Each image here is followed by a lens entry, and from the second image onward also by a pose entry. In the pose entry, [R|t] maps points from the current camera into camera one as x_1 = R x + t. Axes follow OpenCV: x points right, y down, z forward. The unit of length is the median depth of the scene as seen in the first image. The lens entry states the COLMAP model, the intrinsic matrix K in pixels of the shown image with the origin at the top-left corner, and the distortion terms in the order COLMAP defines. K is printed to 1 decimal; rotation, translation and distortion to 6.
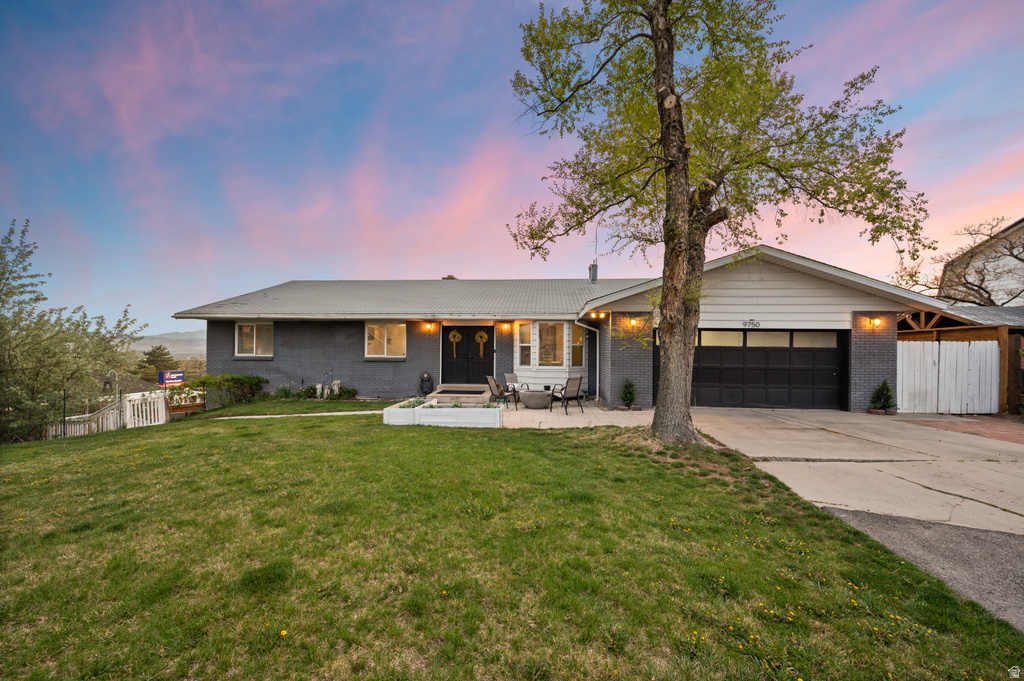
lens RADIAL K [[415.3, 0, 519.0], [0, 415.3, 349.1], [0, 0, 1]] dist [-0.004564, -0.000464]
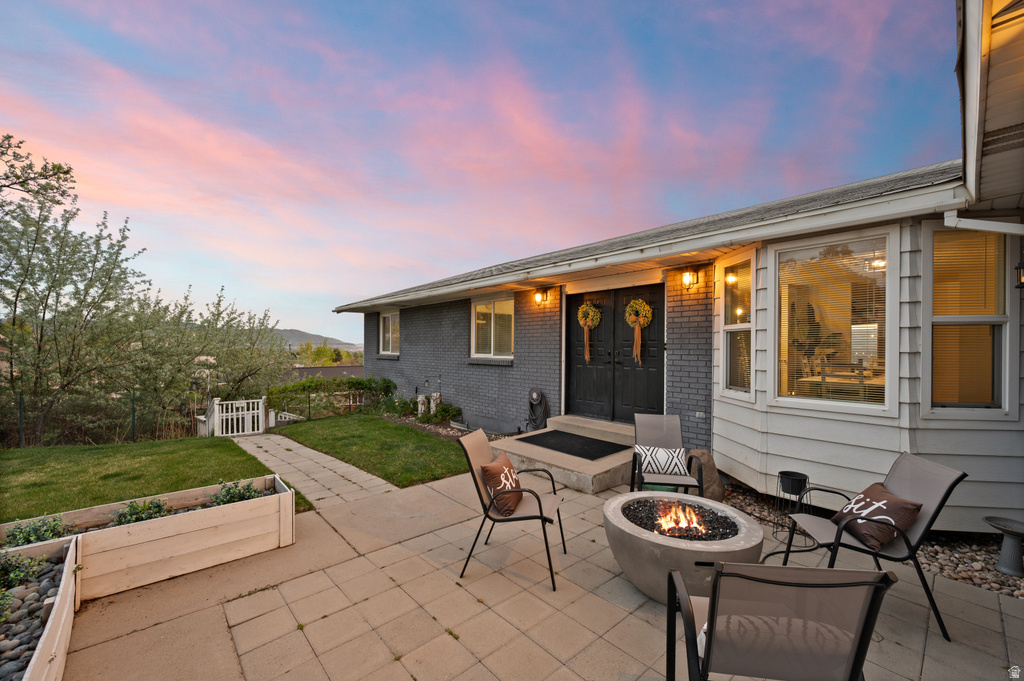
lens RADIAL K [[414.2, 0, 532.8], [0, 414.2, 350.3], [0, 0, 1]] dist [-0.000066, 0.000188]
pose [[0.733890, 0.002152, -0.679265, 0.115909], [0.006228, 0.999932, 0.009897, 0.003541], [0.679240, -0.011494, 0.733827, 0.635468]]
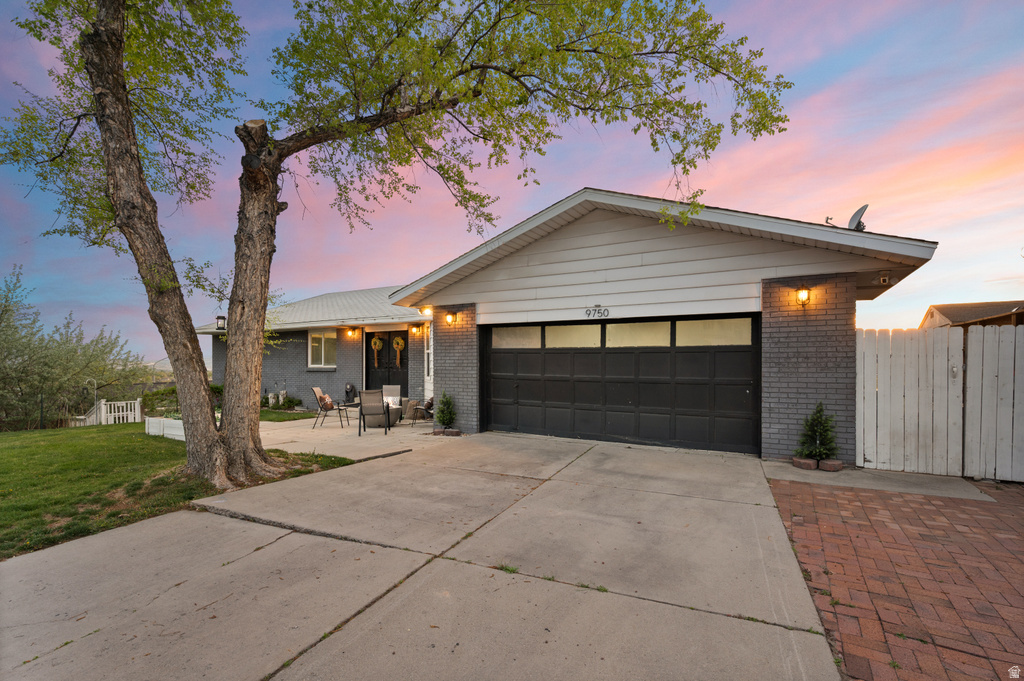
lens RADIAL K [[475.7, 0, 515.8], [0, 475.7, 360.8], [0, 0, 1]] dist [0.002499, 0.000277]
pose [[0.903419, -0.010870, -0.428621, 0.572565], [0.012385, 0.999923, 0.000745, 0.010020], [0.428580, -0.005982, 0.903484, 0.203465]]
